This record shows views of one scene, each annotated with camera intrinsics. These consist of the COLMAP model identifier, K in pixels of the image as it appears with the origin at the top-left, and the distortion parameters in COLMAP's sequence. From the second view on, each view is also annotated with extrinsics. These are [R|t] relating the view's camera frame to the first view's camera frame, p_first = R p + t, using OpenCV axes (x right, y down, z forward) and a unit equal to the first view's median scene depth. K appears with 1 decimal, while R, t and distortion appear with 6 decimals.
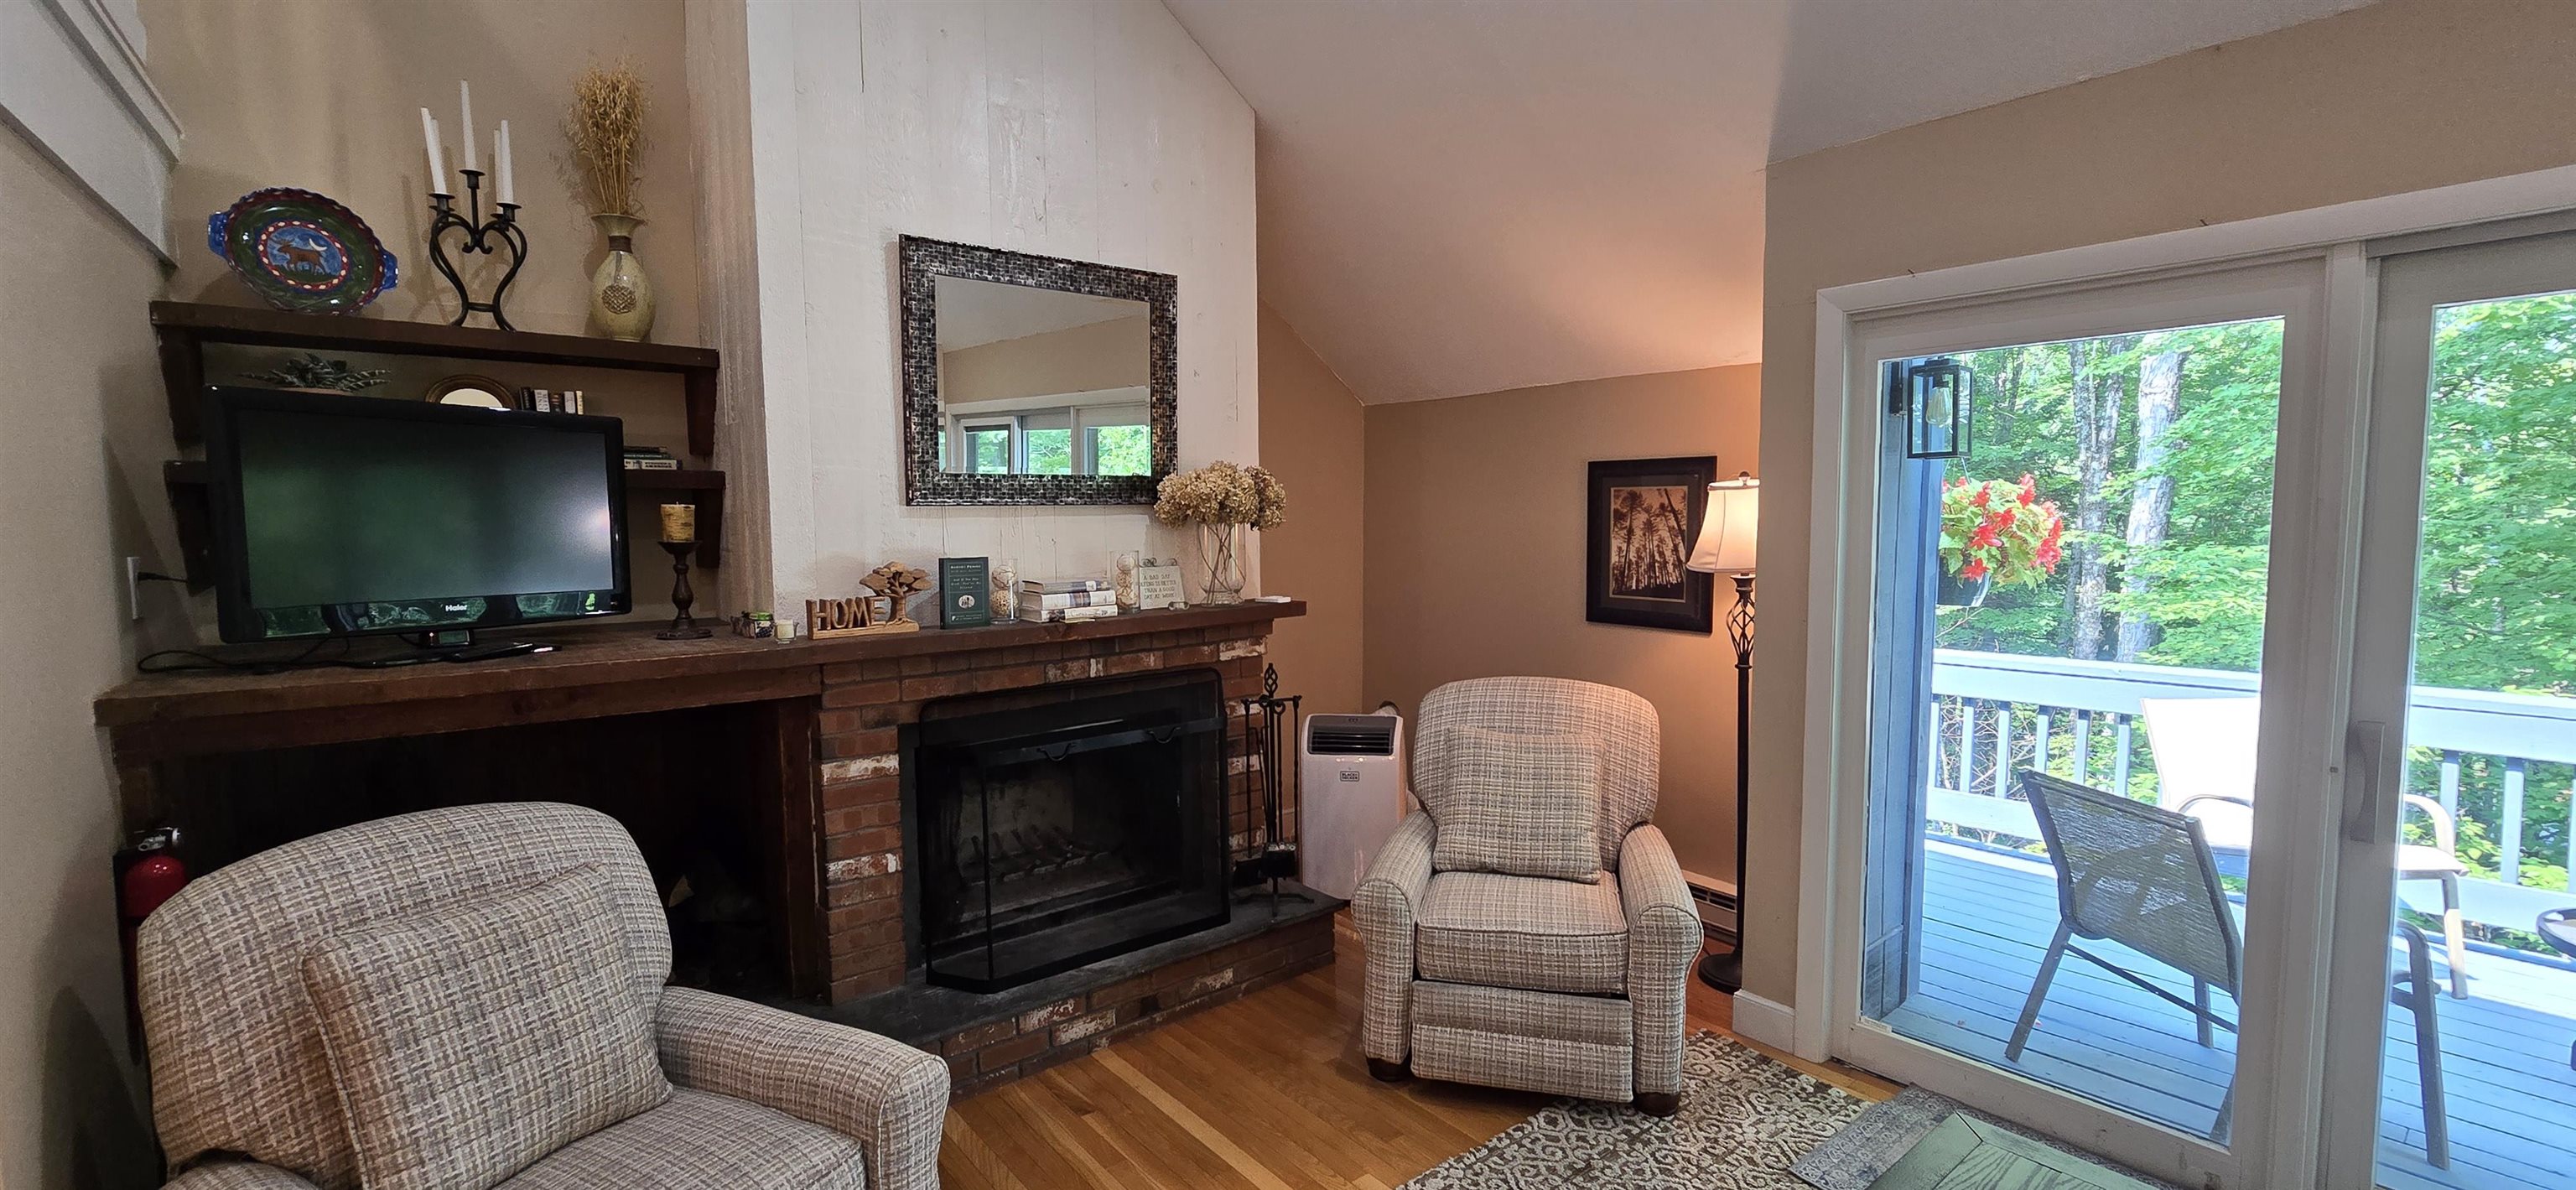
lens RADIAL K [[1057.0, 0, 1275.9], [0, 1057.0, 594.3], [0, 0, 1]] dist [-0.012011, 0.002866]
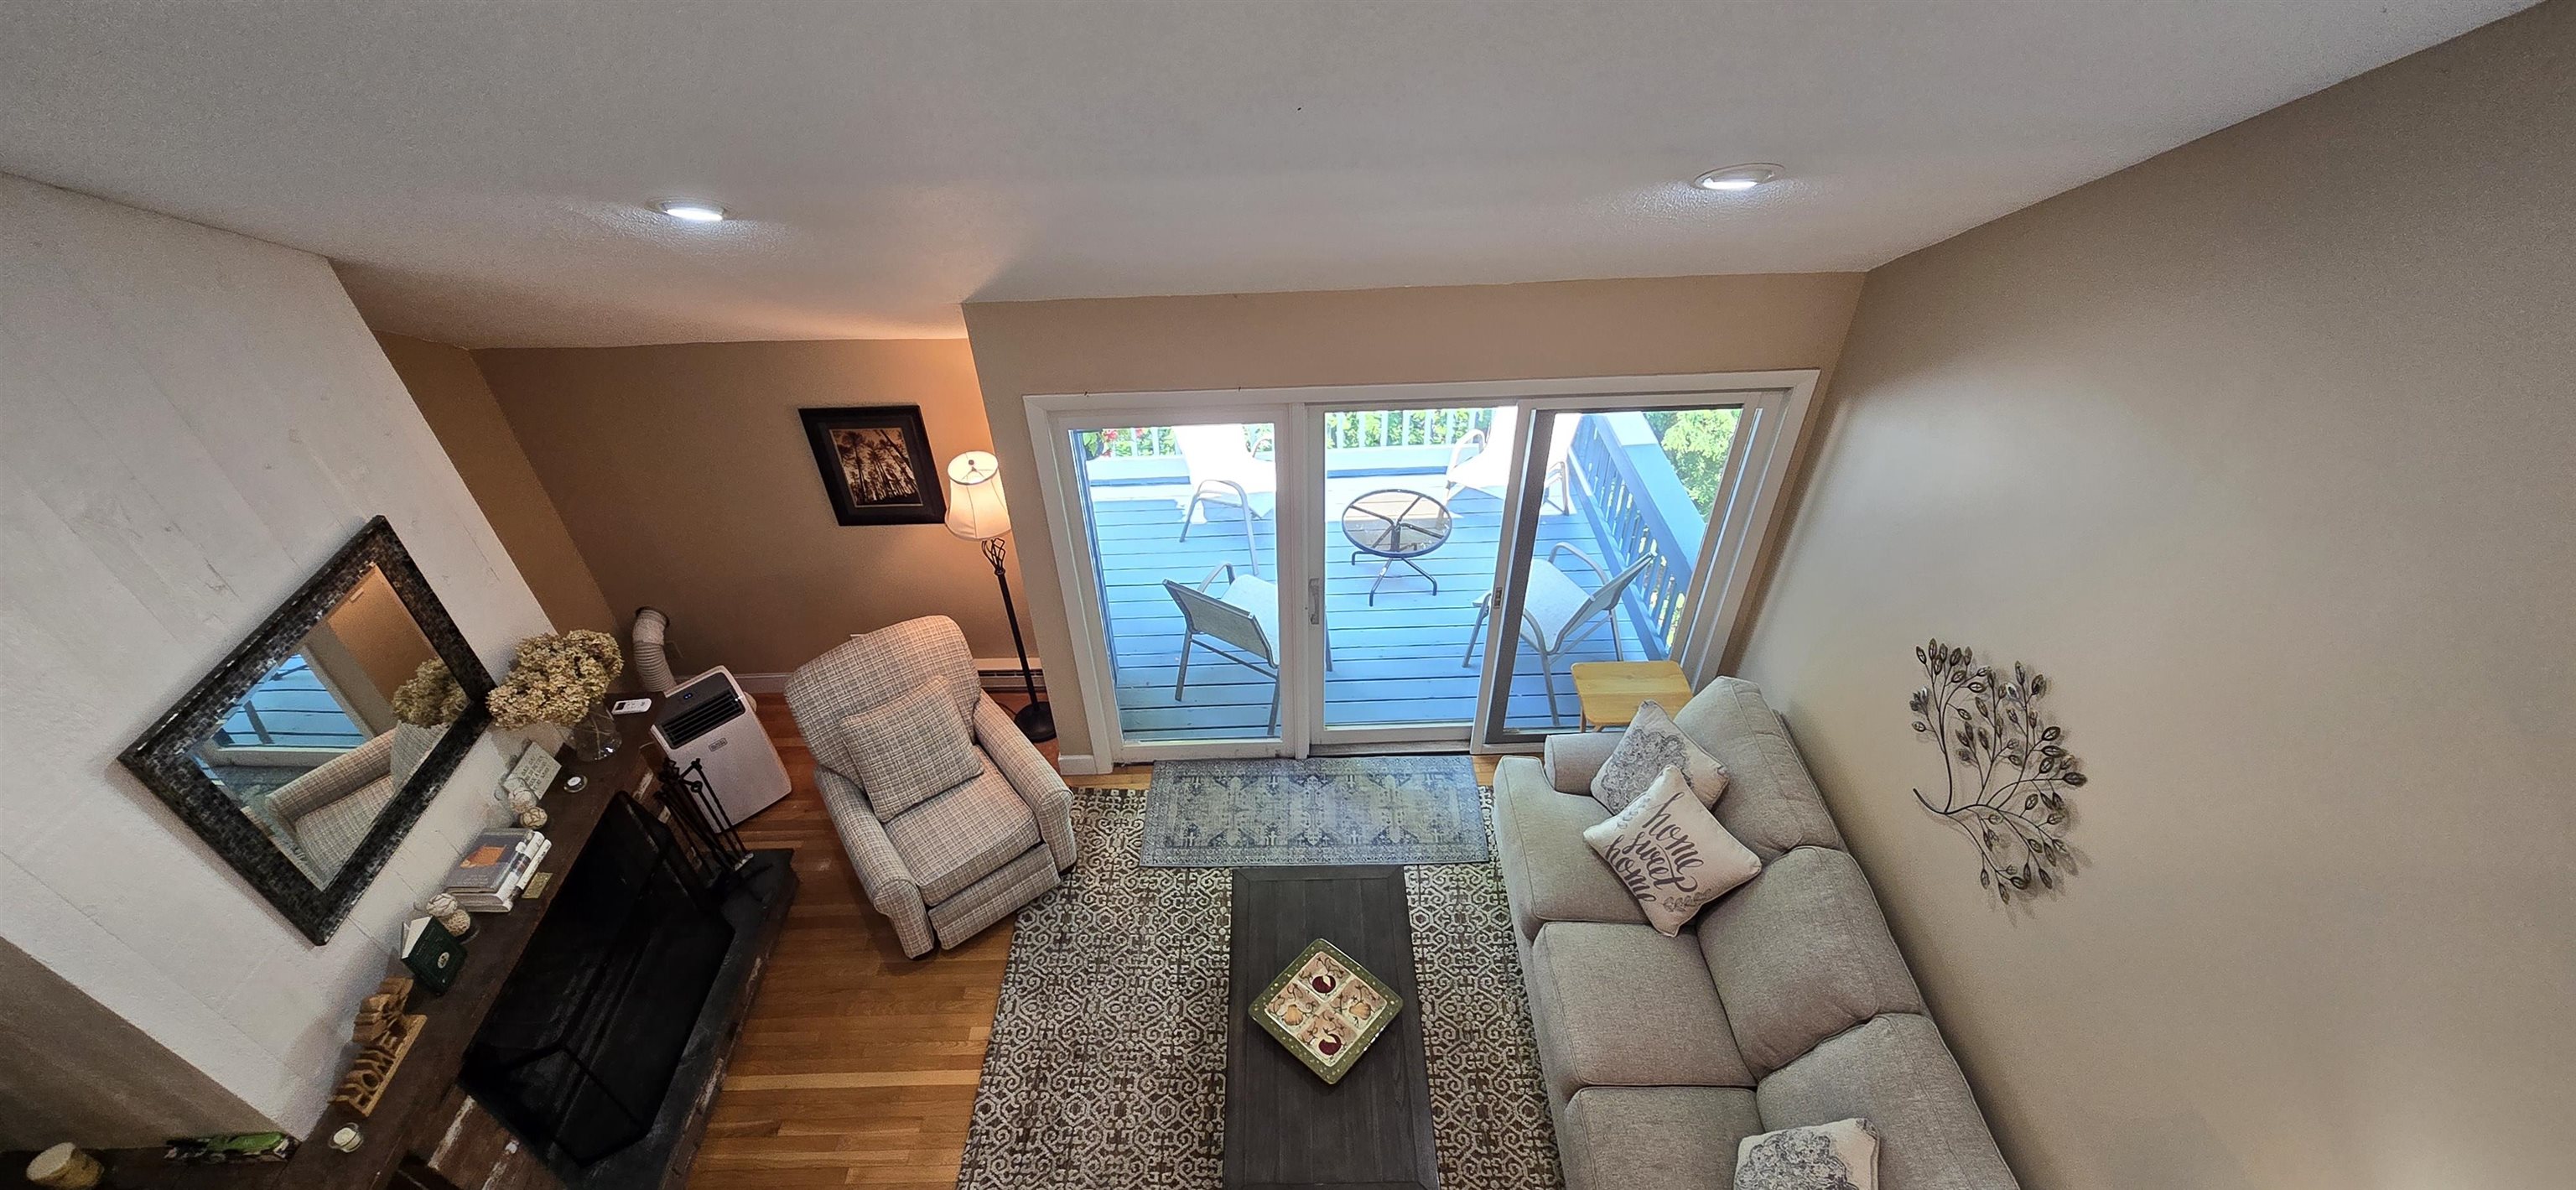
lens RADIAL K [[1062.8, 0, 1268.0], [0, 1062.8, 591.6], [0, 0, 1]] dist [-0.002302, 0.000247]
pose [[0.611723, -0.514099, 0.601246, -0.235776], [0.082359, 0.797298, 0.597940, -0.817892], [-0.786773, -0.316256, 0.530066, -0.062962]]
